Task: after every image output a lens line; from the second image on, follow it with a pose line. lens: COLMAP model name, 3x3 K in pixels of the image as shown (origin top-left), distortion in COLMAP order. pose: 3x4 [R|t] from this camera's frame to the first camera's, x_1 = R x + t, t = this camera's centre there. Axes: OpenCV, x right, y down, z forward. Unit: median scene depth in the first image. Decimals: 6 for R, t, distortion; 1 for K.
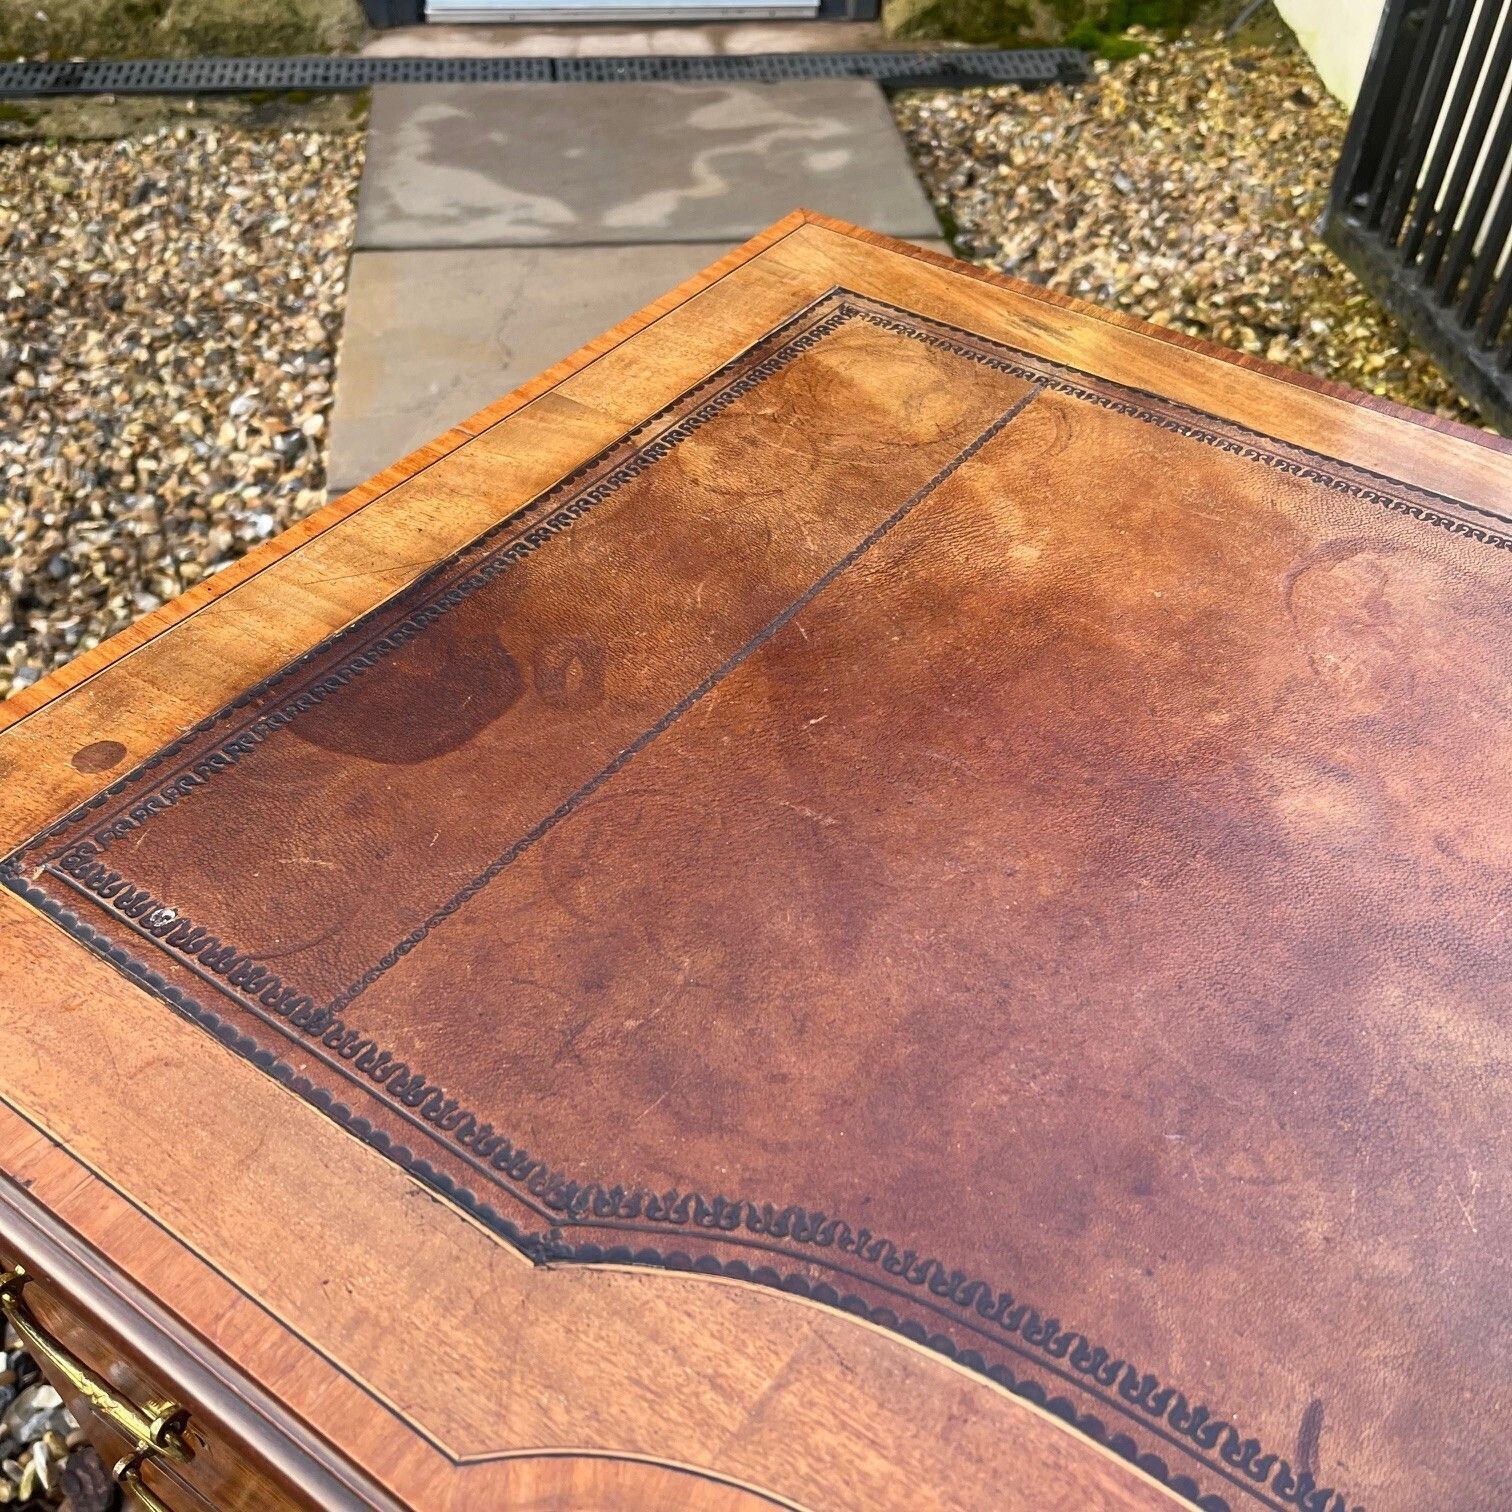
lens RADIAL K [[1542.8, 0, 760.0], [0, 1542.8, 790.9], [0, 0, 1]] dist [0.004831, 0.040512]
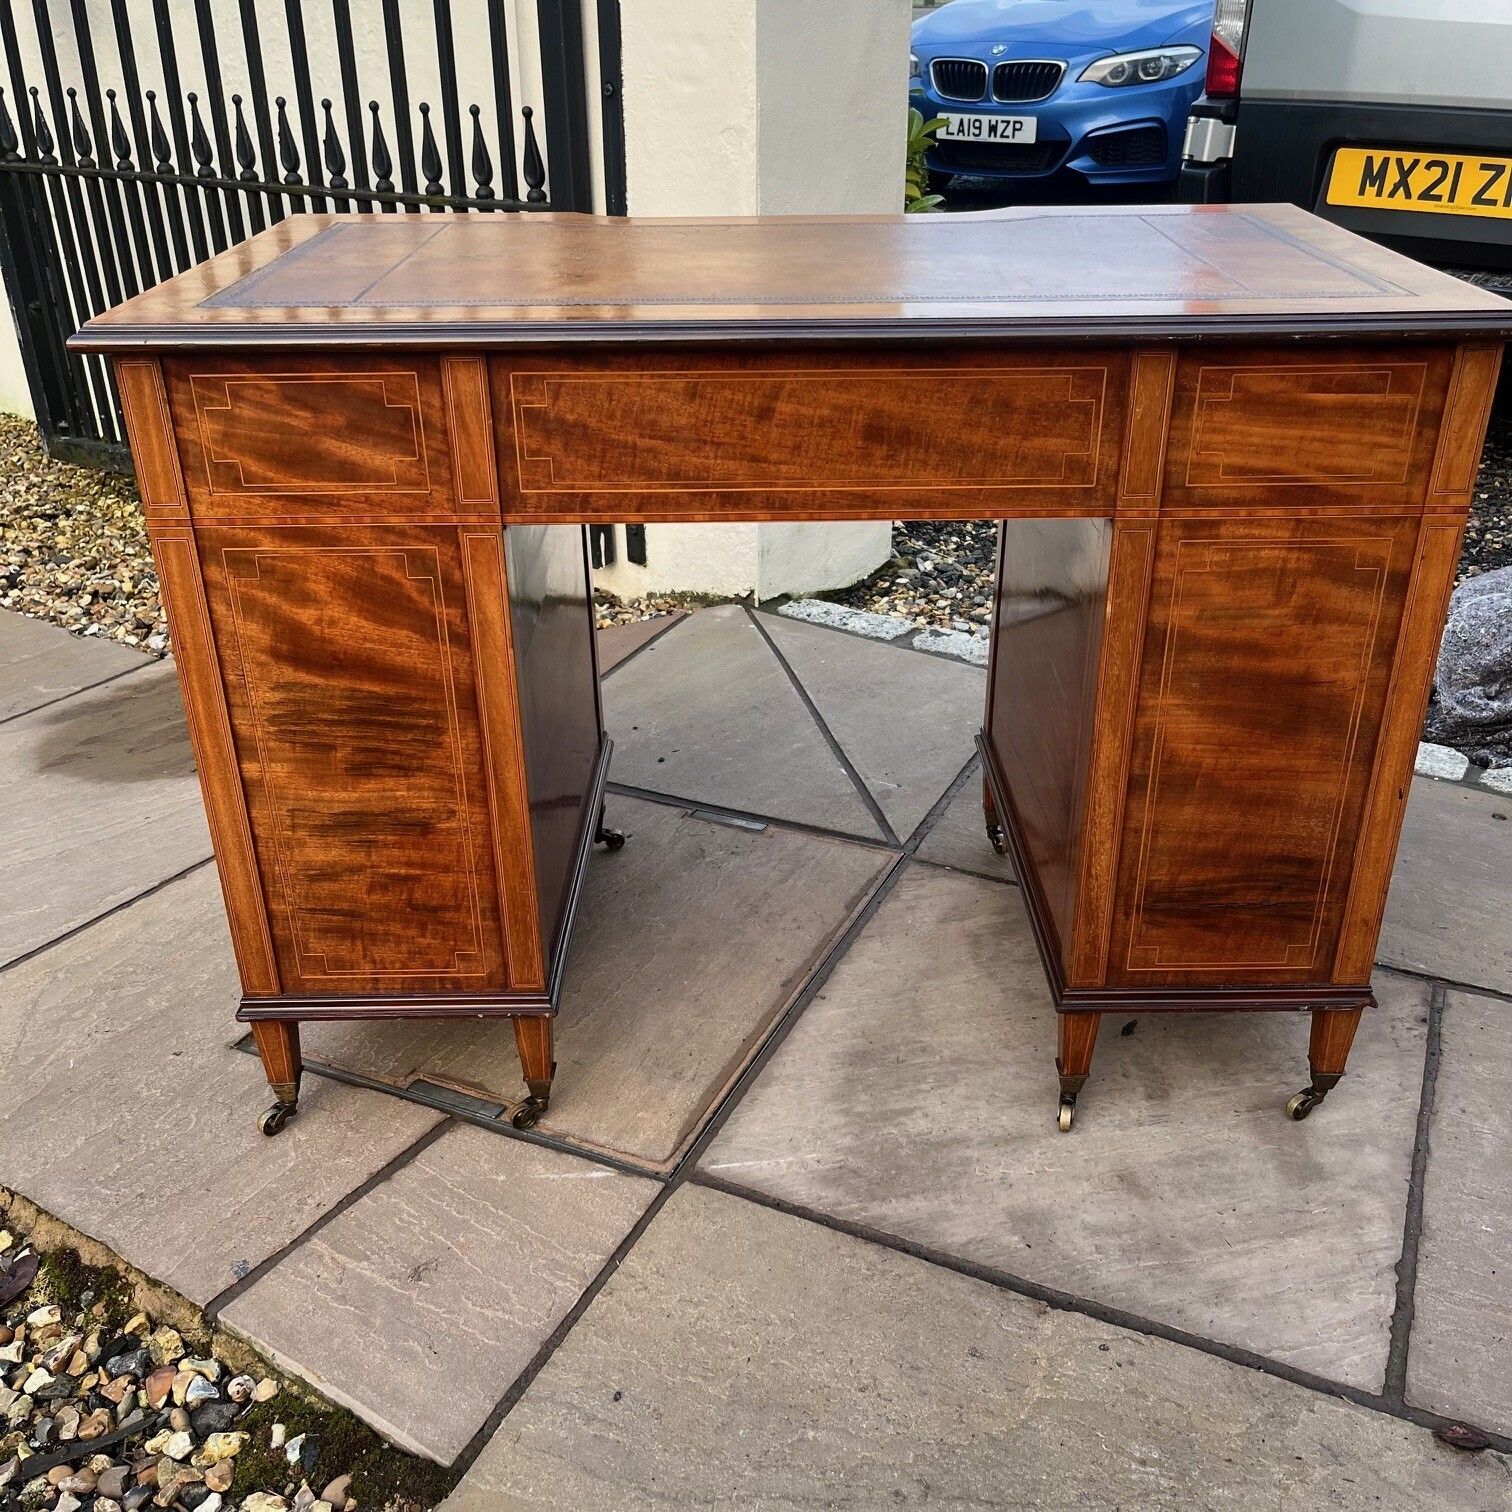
lens RADIAL K [[1520.6, 0, 758.6], [0, 1520.6, 771.2], [0, 0, 1]] dist [0.057176, -0.055909]
pose [[0.646012, -0.380925, 0.661487, -0.265496], [0.568362, 0.818509, -0.083718, 0.365059], [-0.509542, 0.430046, 0.745270, -0.296741]]
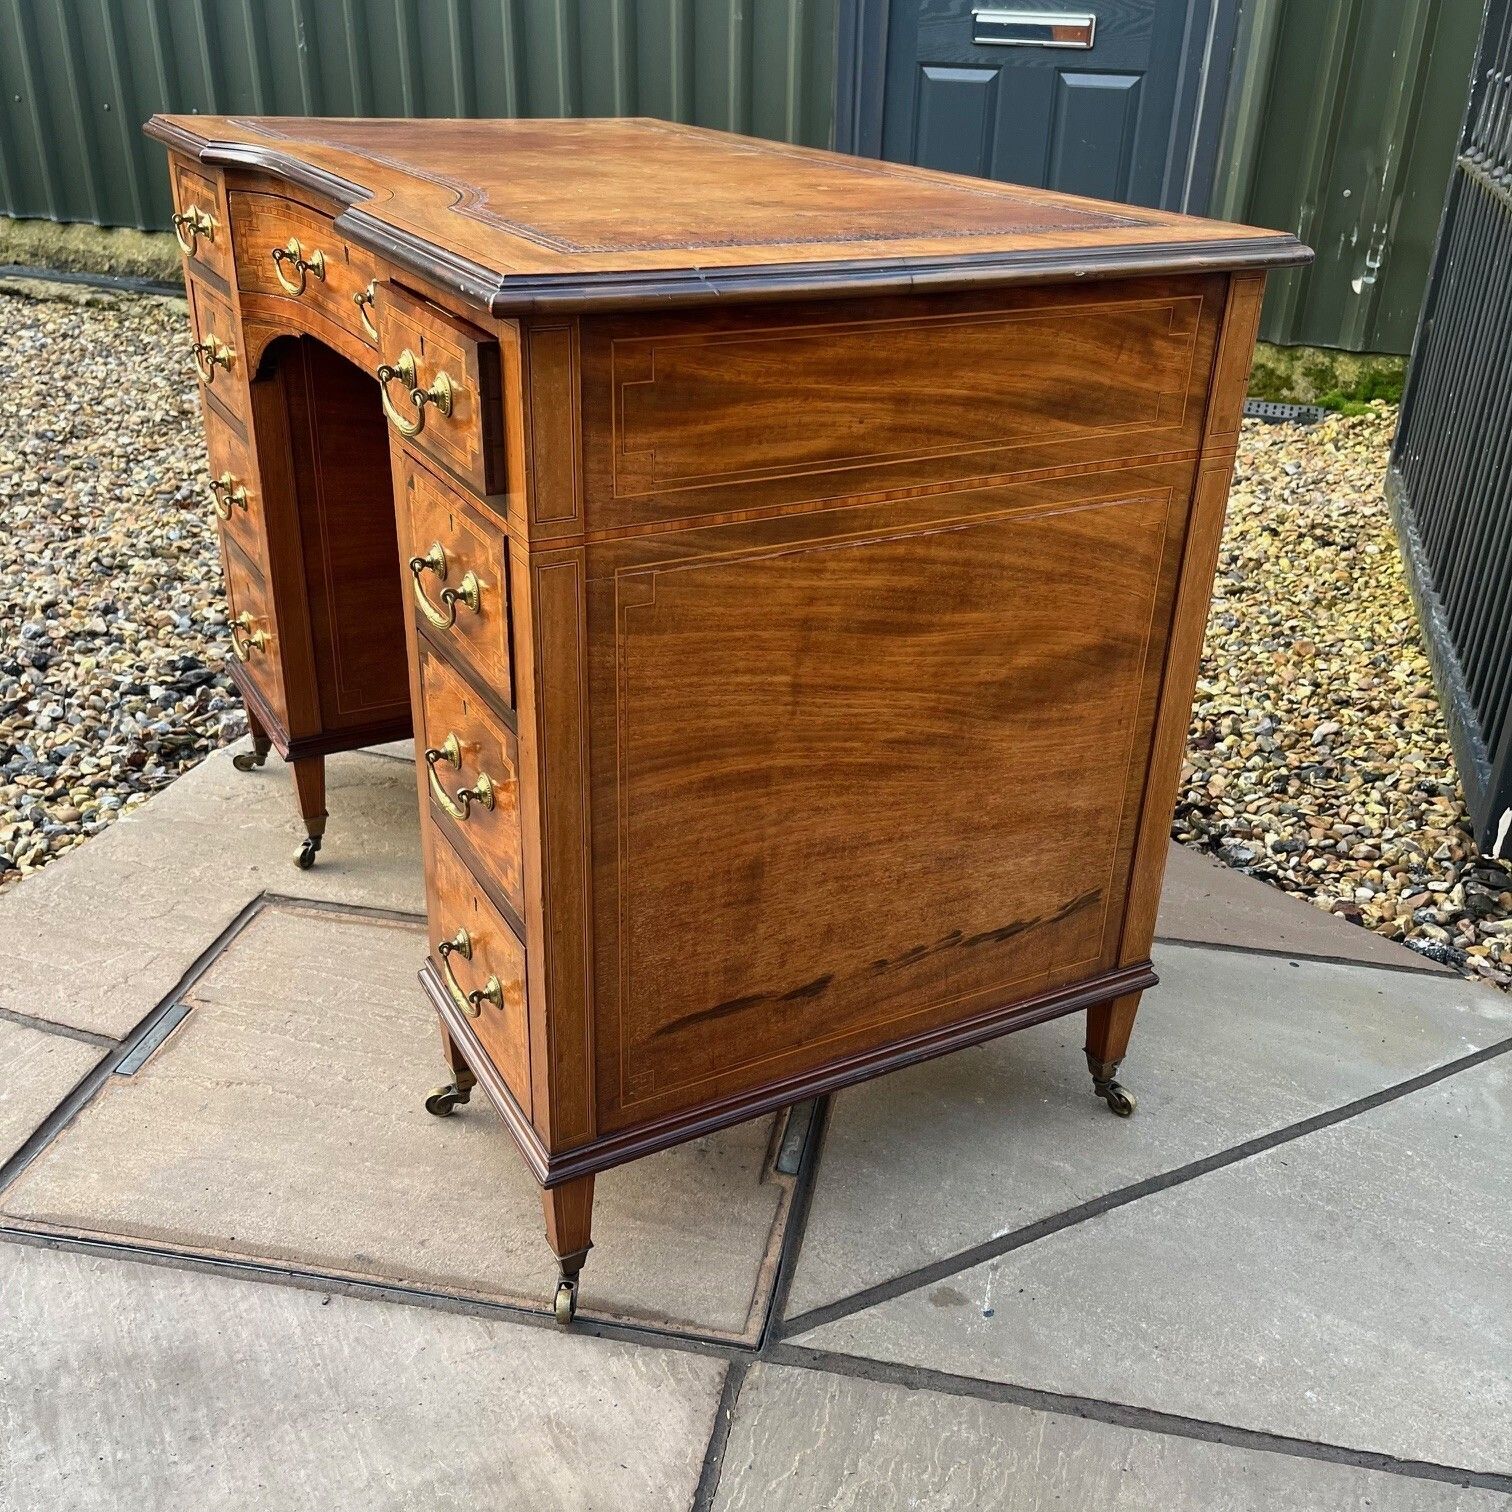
lens RADIAL K [[1535.7, 0, 760.9], [0, 1535.7, 767.9], [0, 0, 1]] dist [0.038501, -0.033894]
pose [[0.897703, 0.200932, -0.392118, 0.403170], [-0.319495, 0.909694, -0.265291, 0.341678], [0.303402, 0.363432, 0.880832, -0.213294]]
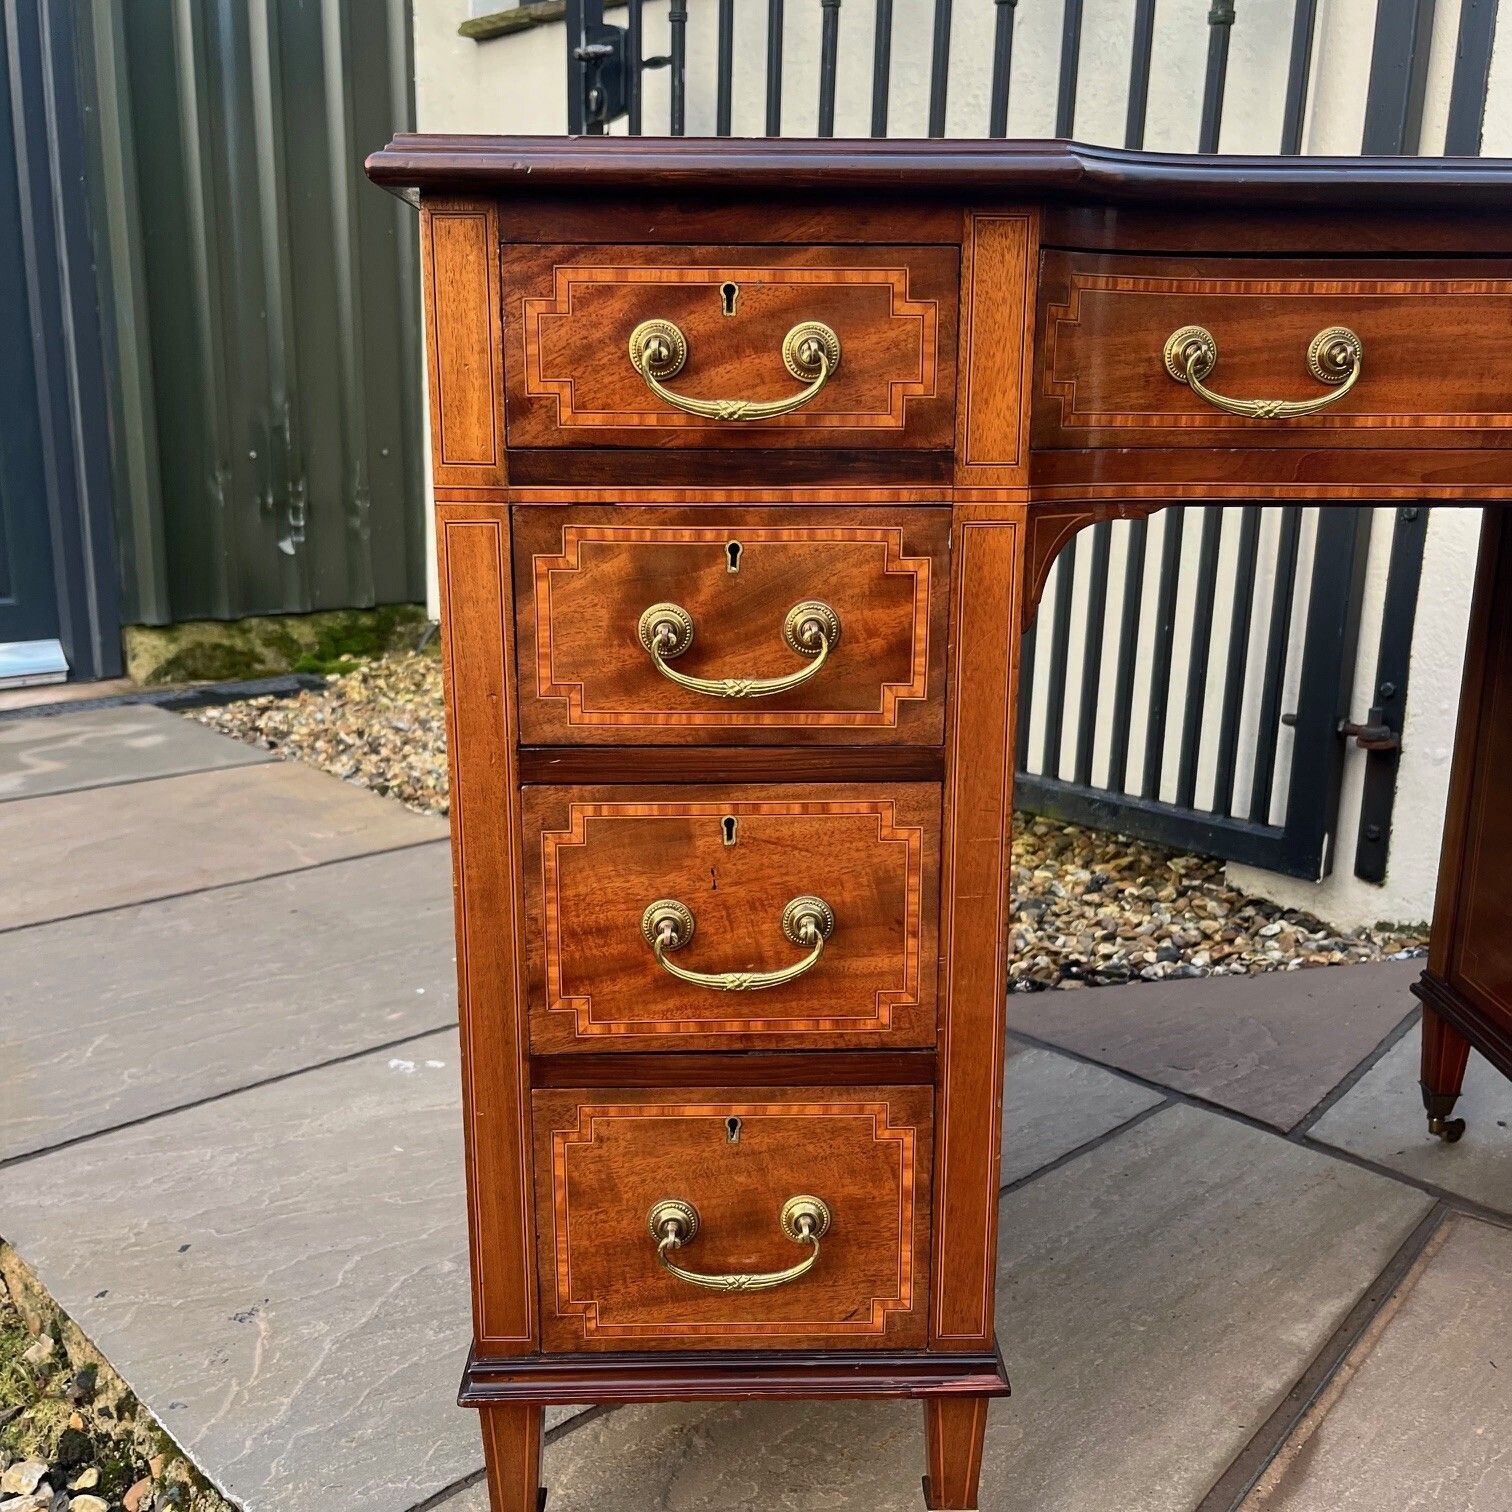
lens RADIAL K [[1535.7, 0, 760.9], [0, 1535.7, 767.9], [0, 0, 1]] dist [0.038501, -0.033894]
pose [[0.809266, -0.155858, 0.566389, -0.233219], [0.425006, 0.820939, -0.381351, 0.224794], [-0.405534, 0.549333, 0.730599, 0.013330]]
